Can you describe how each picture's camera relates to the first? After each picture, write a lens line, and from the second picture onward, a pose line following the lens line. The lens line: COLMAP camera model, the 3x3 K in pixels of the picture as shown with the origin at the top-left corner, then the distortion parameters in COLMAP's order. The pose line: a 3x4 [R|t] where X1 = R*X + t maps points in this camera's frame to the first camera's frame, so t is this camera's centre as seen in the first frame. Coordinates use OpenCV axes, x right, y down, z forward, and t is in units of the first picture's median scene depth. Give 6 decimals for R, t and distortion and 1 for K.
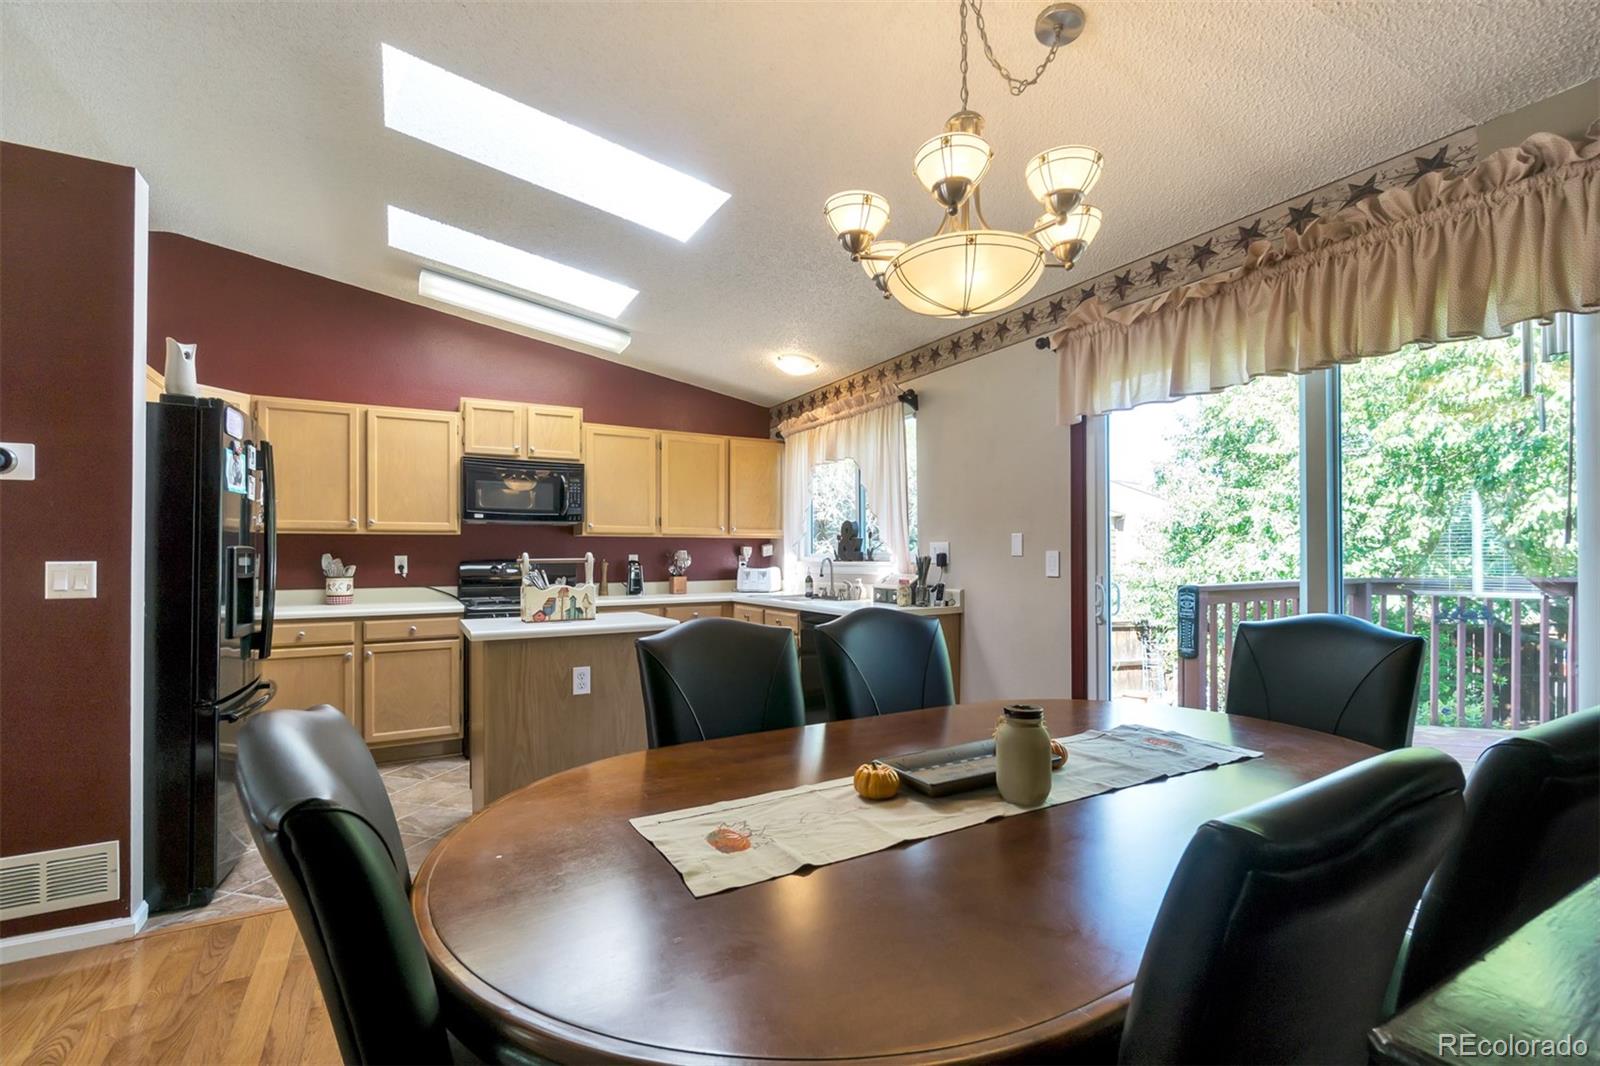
lens RADIAL K [[710.3, 0, 786.7], [0, 710.3, 548.1], [0, 0, 1]] dist [-0.005454, 0.002184]
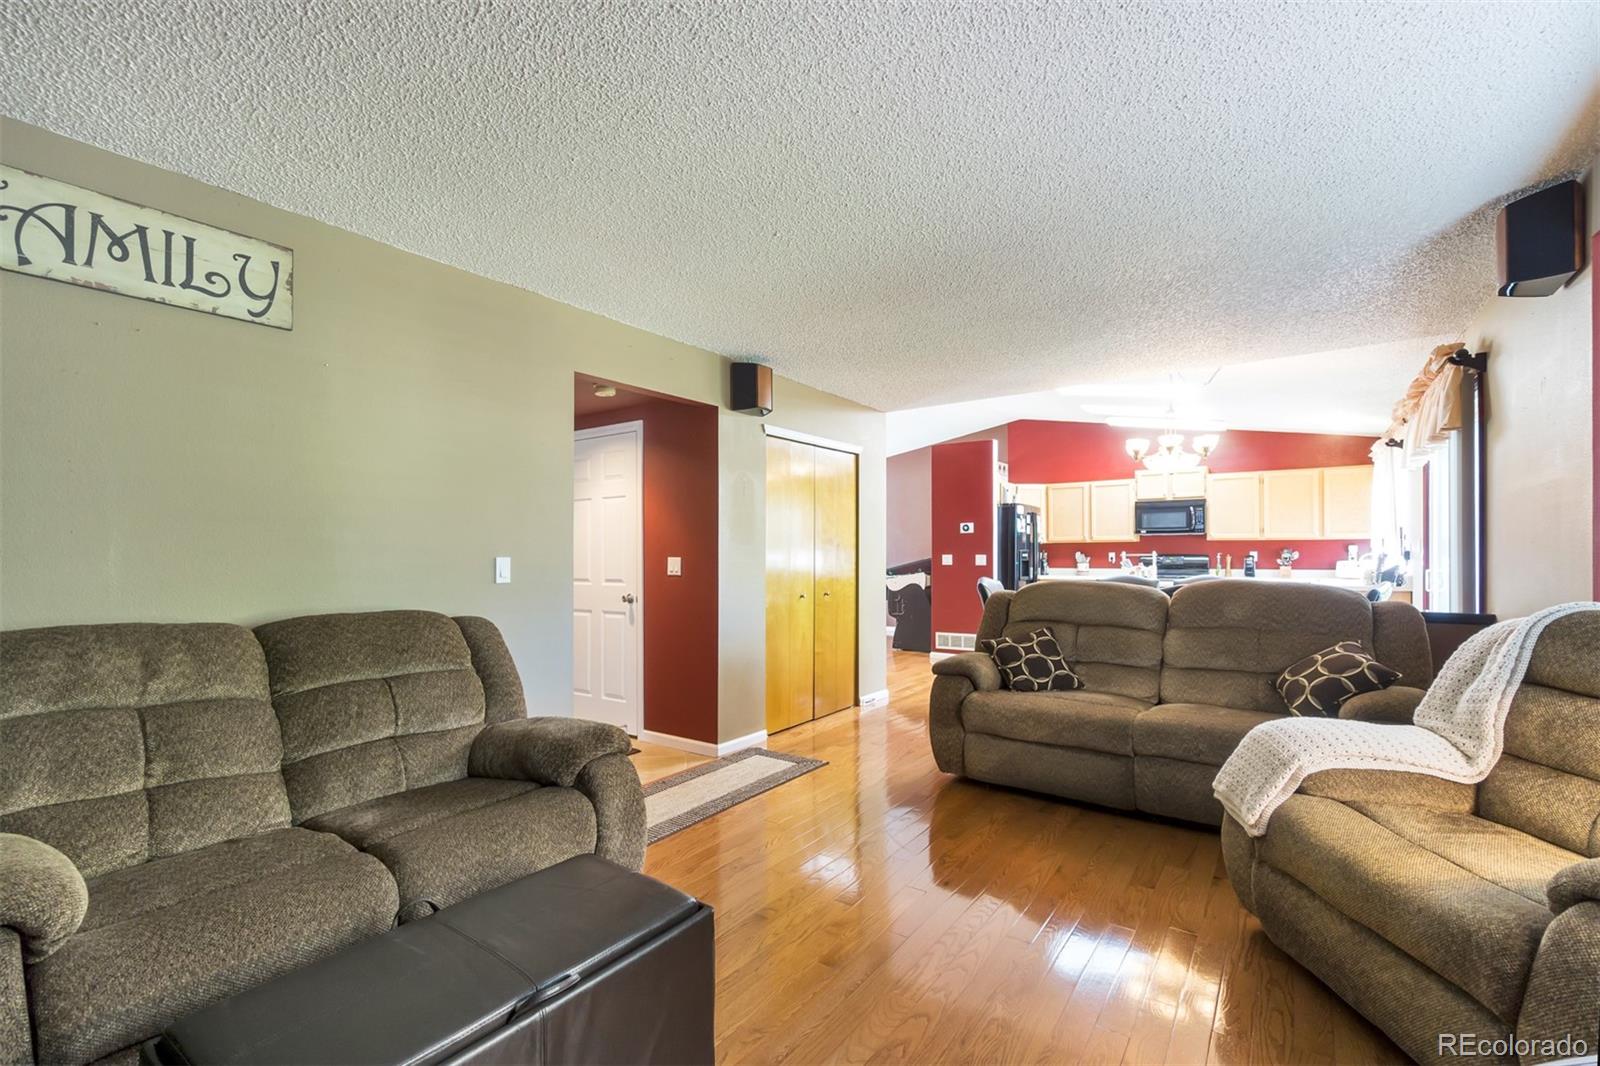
lens RADIAL K [[710.3, 0, 786.3], [0, 710.3, 544.3], [0, 0, 1]] dist [-0.005454, 0.002184]
pose [[0.427680, -0.010485, -0.903869, 0.896726], [0.012393, 0.999907, -0.005736, -0.012675], [0.903845, -0.008748, 0.427770, -0.703986]]
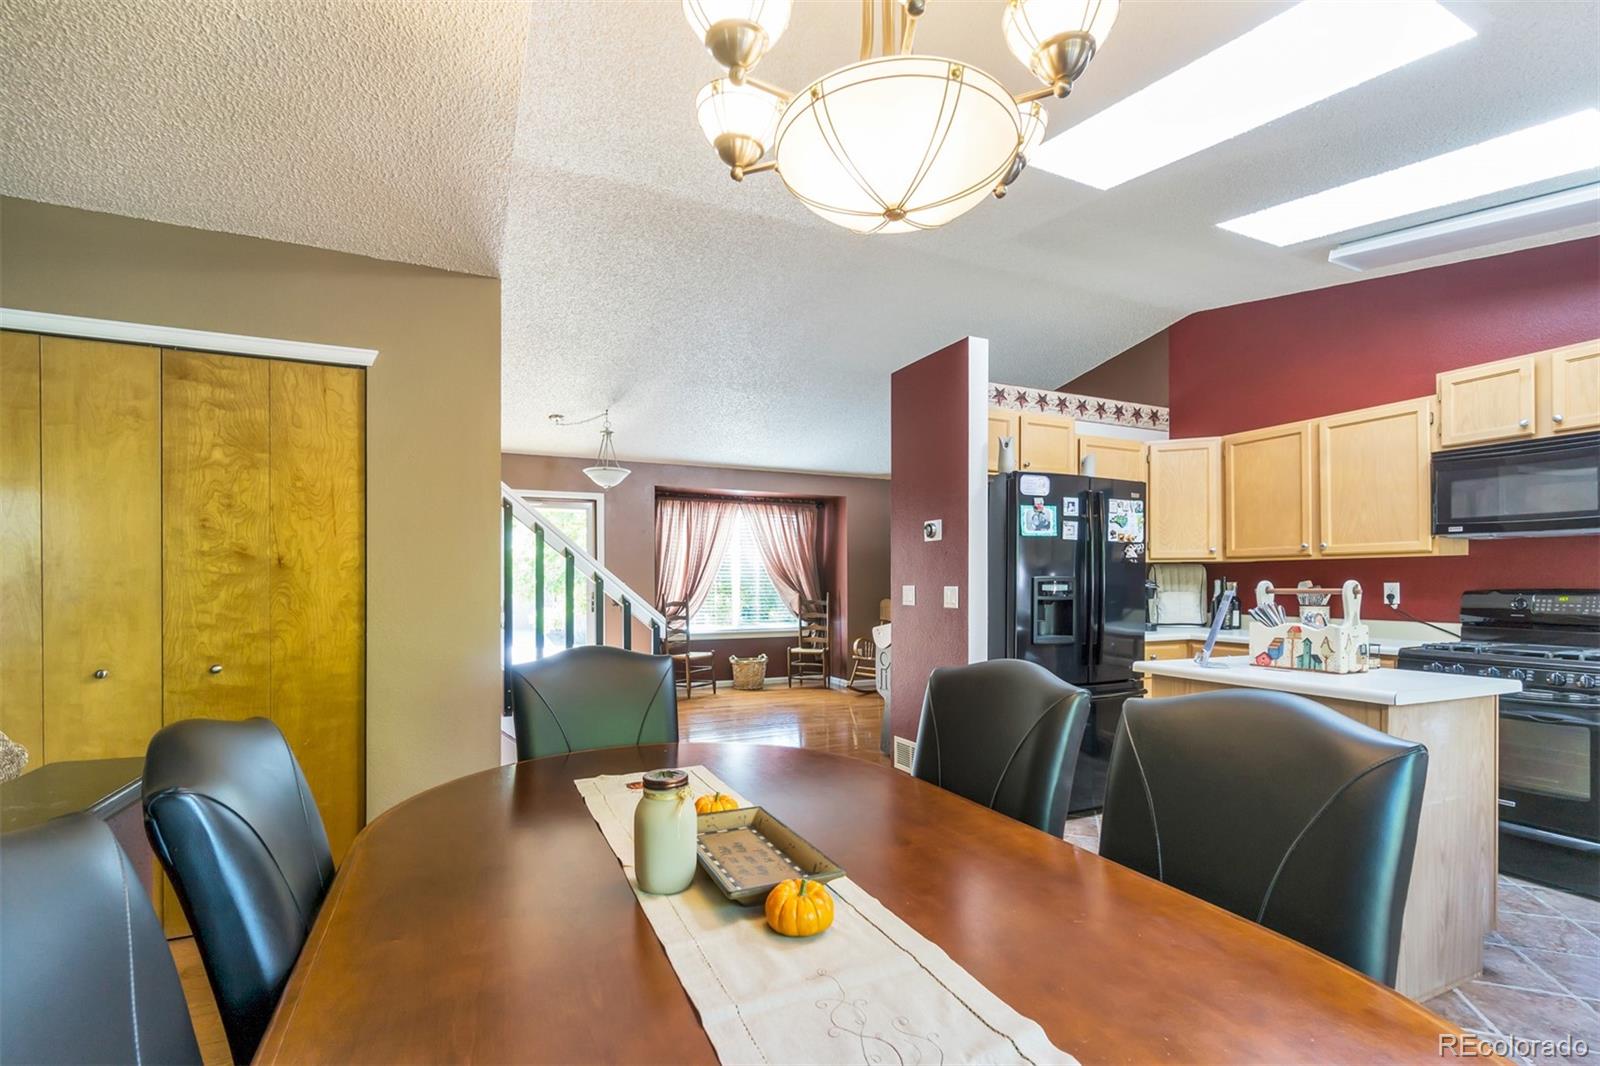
lens RADIAL K [[710.3, 0, 794.6], [0, 710.3, 583.8], [0, 0, 1]] dist [-0.005454, 0.002184]
pose [[-0.068869, 0.006095, -0.997607, 0.348929], [0.010778, 0.999928, 0.005365, -0.000133], [0.997568, -0.010383, -0.068929, 0.368088]]
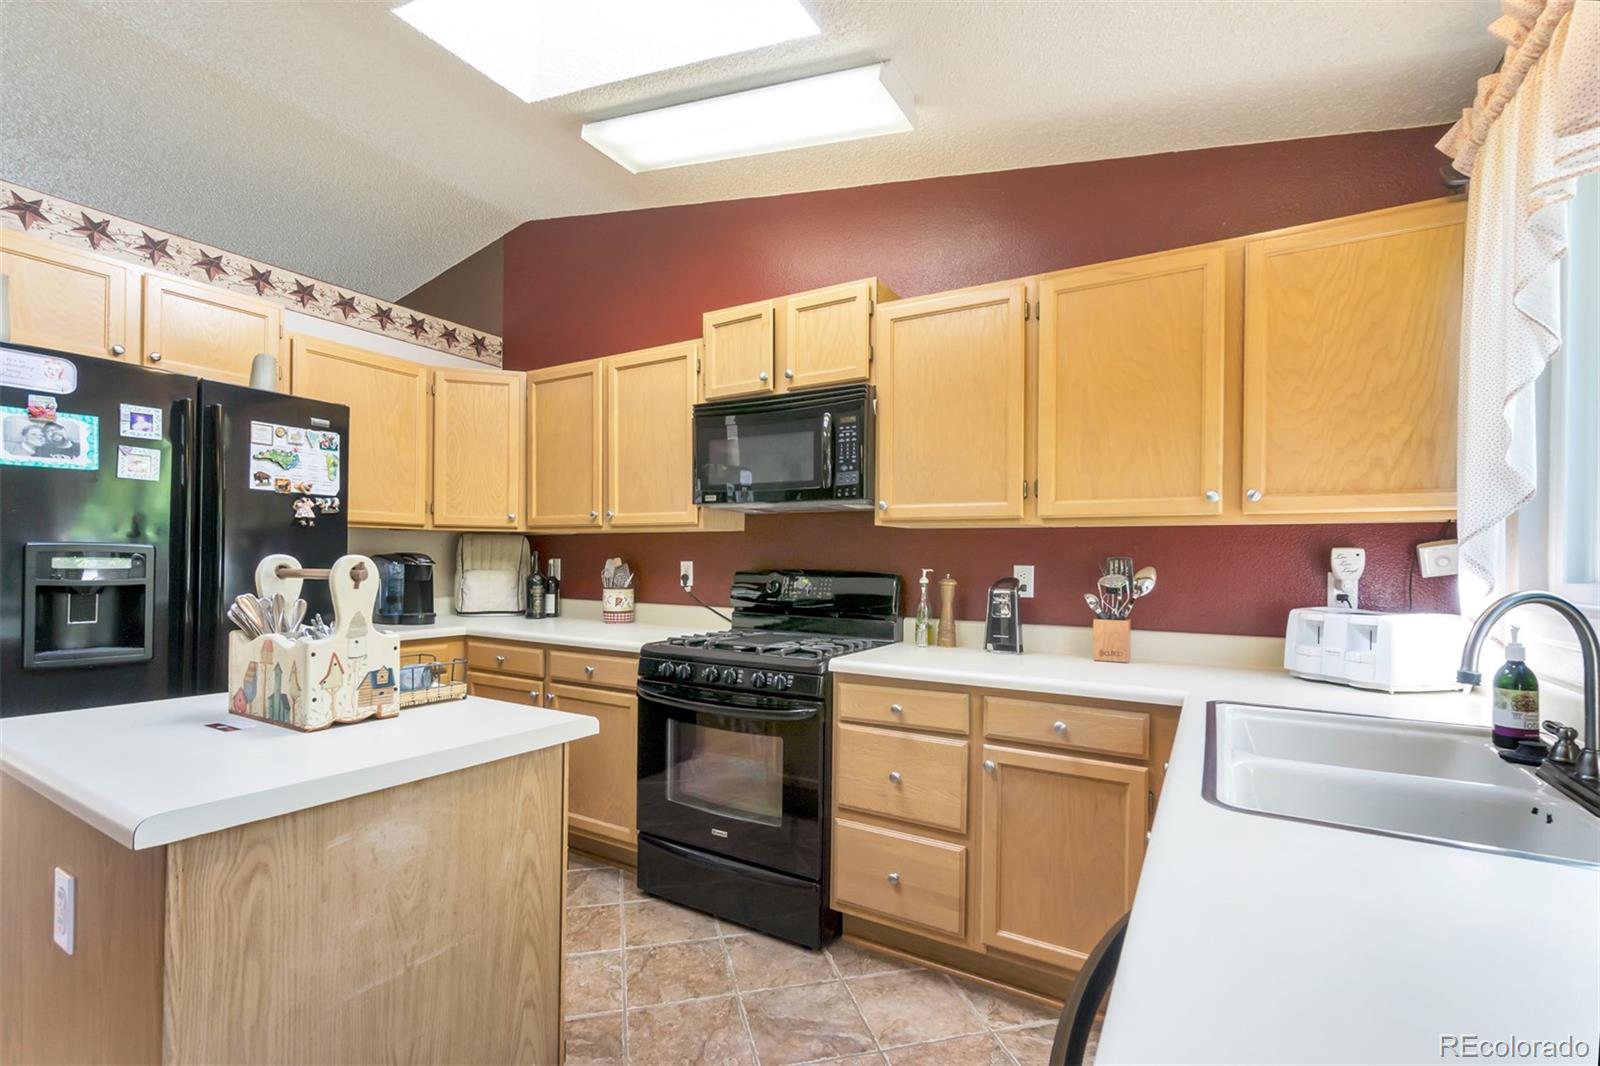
lens RADIAL K [[710.3, 0, 791.5], [0, 710.3, 561.0], [0, 0, 1]] dist [-0.005454, 0.002184]
pose [[0.504833, 0.010758, -0.863150, 0.136198], [-0.005957, 0.999942, 0.008979, 0.003358], [0.863196, 0.000609, 0.504868, 0.753495]]
